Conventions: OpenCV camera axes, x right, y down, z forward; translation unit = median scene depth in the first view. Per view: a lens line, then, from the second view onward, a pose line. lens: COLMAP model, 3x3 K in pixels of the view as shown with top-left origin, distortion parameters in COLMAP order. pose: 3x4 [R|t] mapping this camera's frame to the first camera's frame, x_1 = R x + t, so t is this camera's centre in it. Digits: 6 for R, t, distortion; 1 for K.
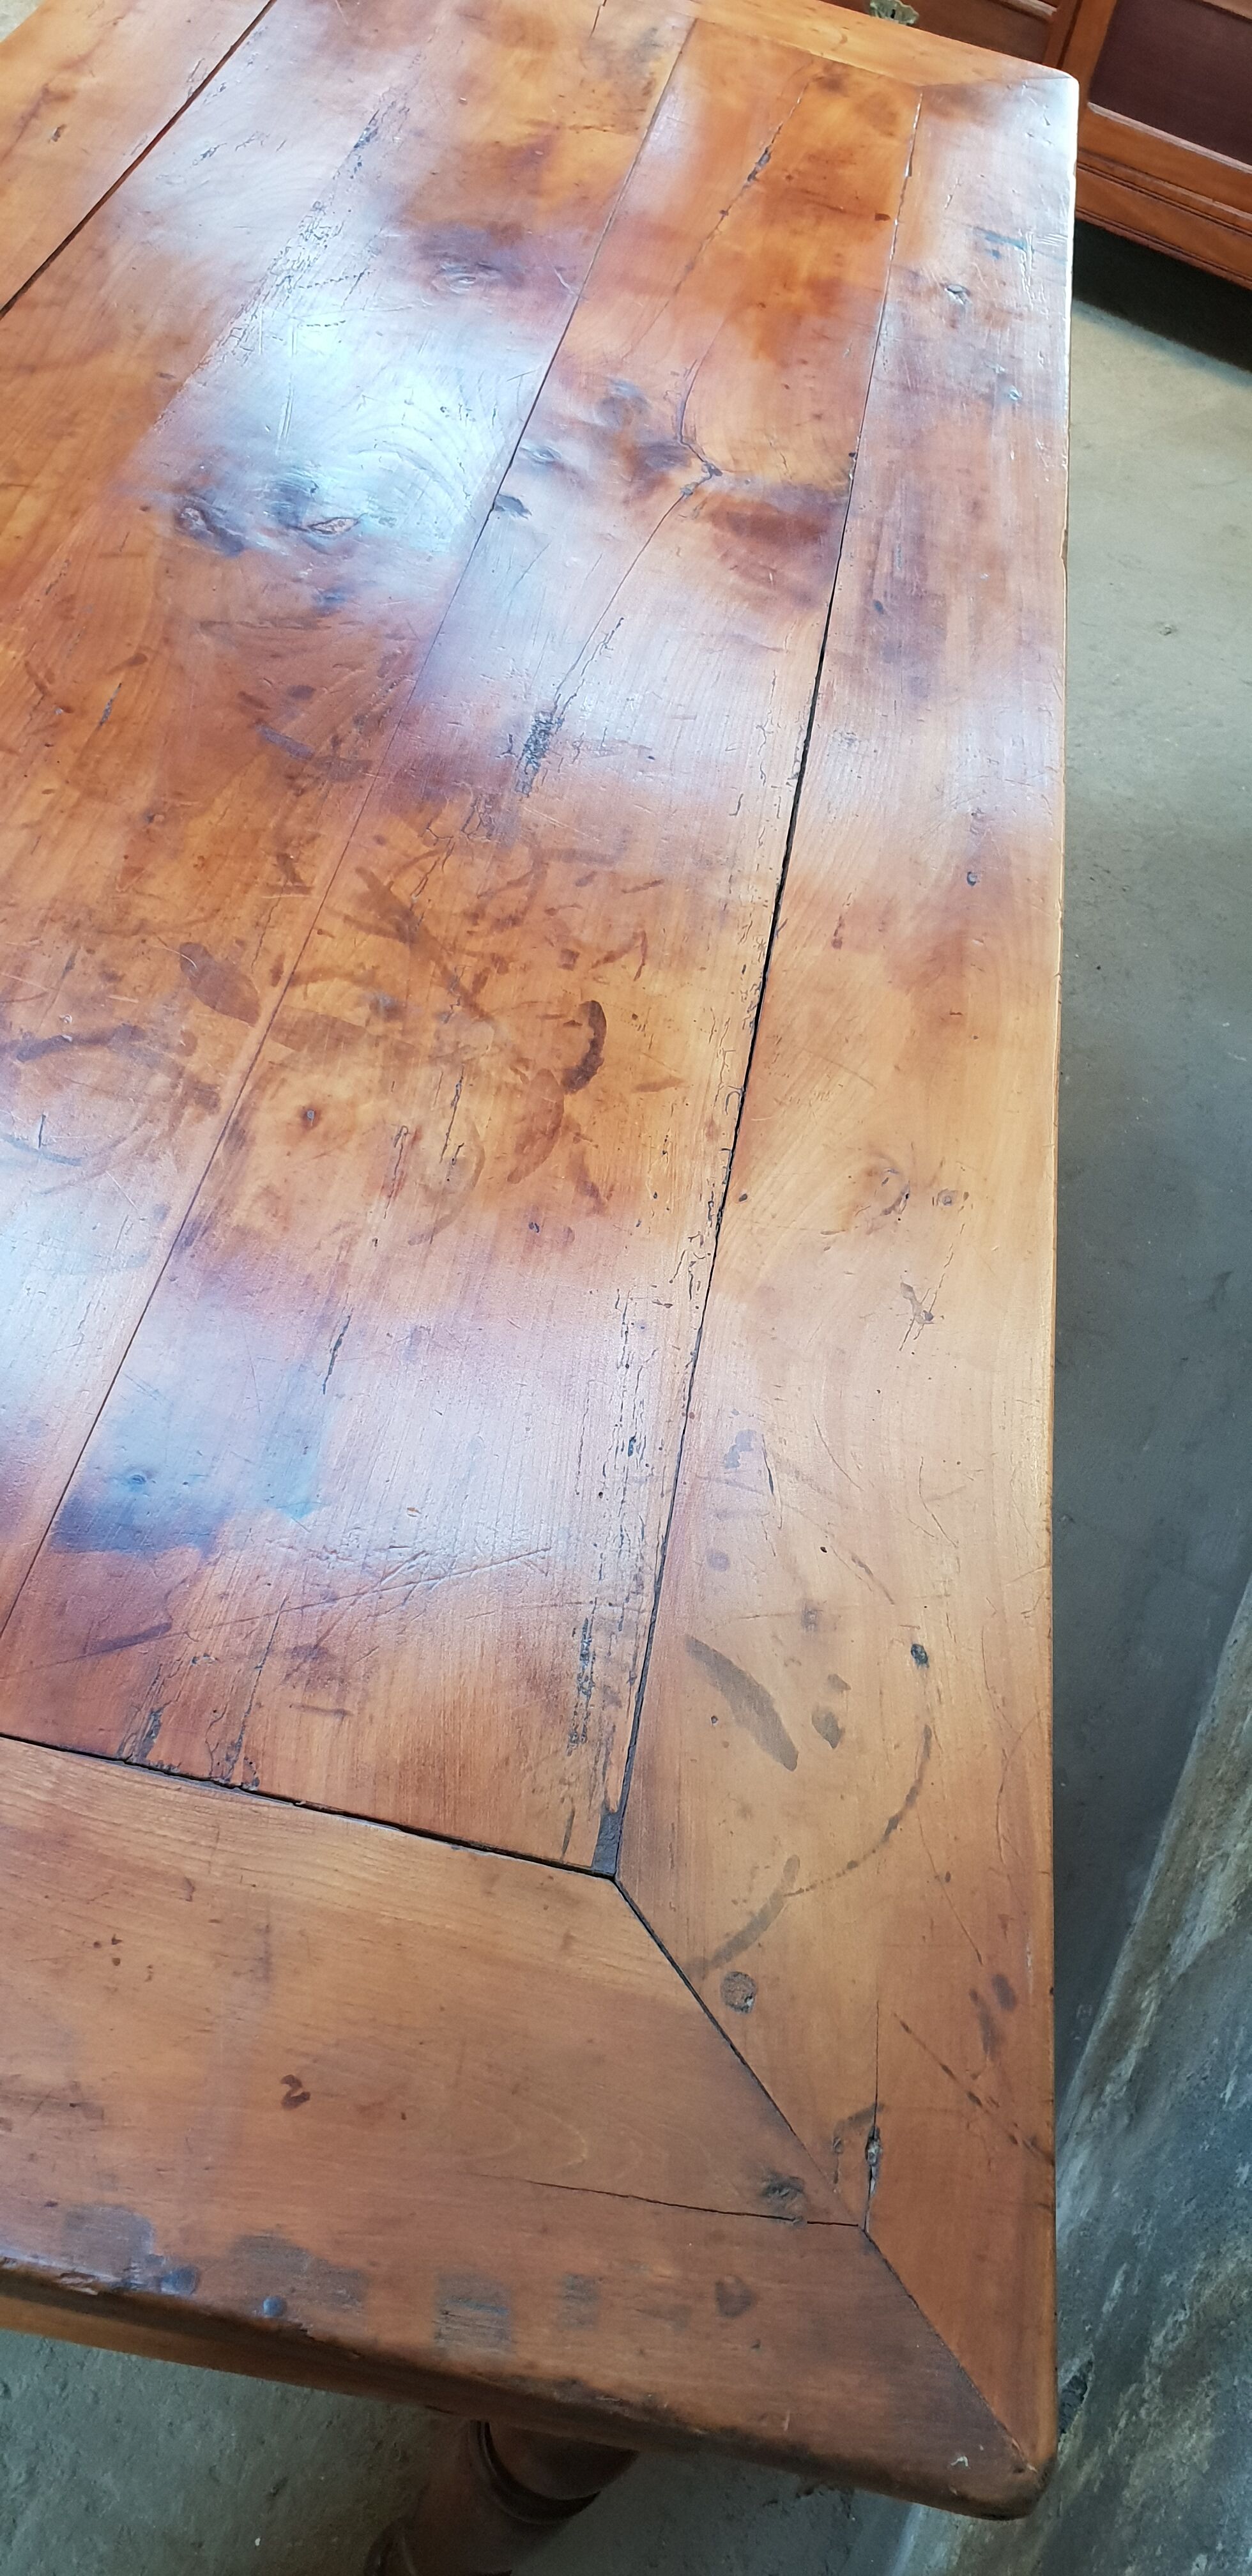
lens RADIAL K [[2017.8, 0, 638.6], [0, 2017.8, 1298.8], [0, 0, 1]] dist [0.013817, -0.005016]
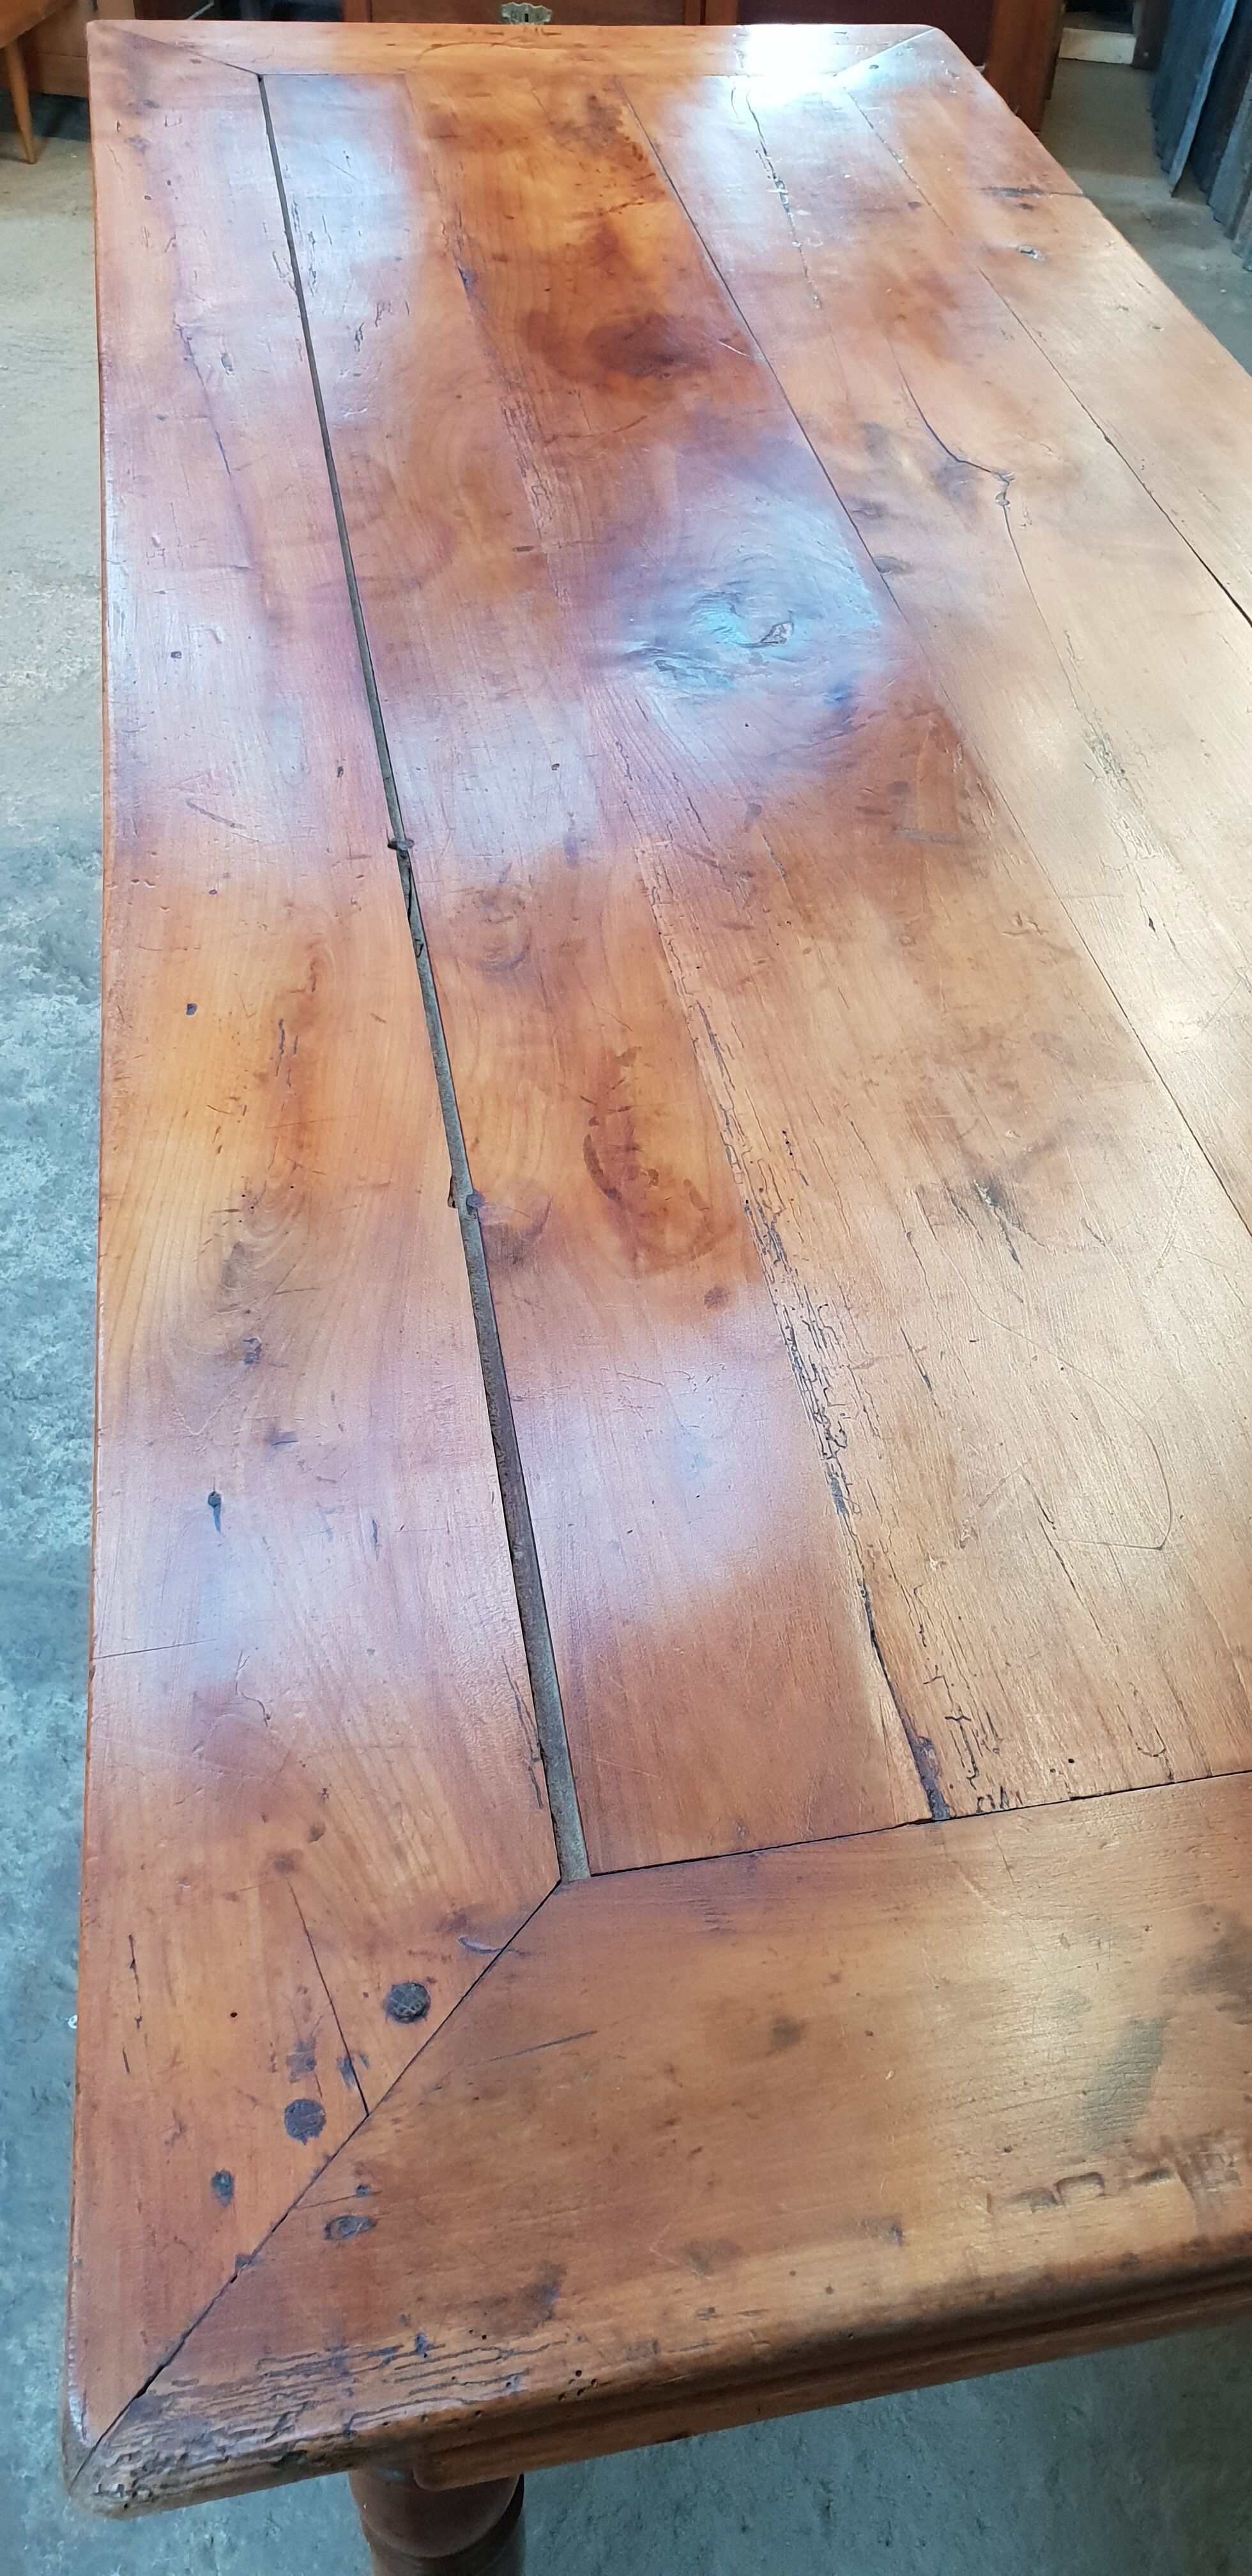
lens RADIAL K [[2017.8, 0, 667.5], [0, 2017.8, 1308.5], [0, 0, 1]] dist [0.013817, -0.005016]
pose [[0.928887, -0.352821, 0.112634, -0.318356], [0.351580, 0.935632, 0.031365, -0.077743], [-0.116450, 0.010465, 0.993141, -0.019199]]
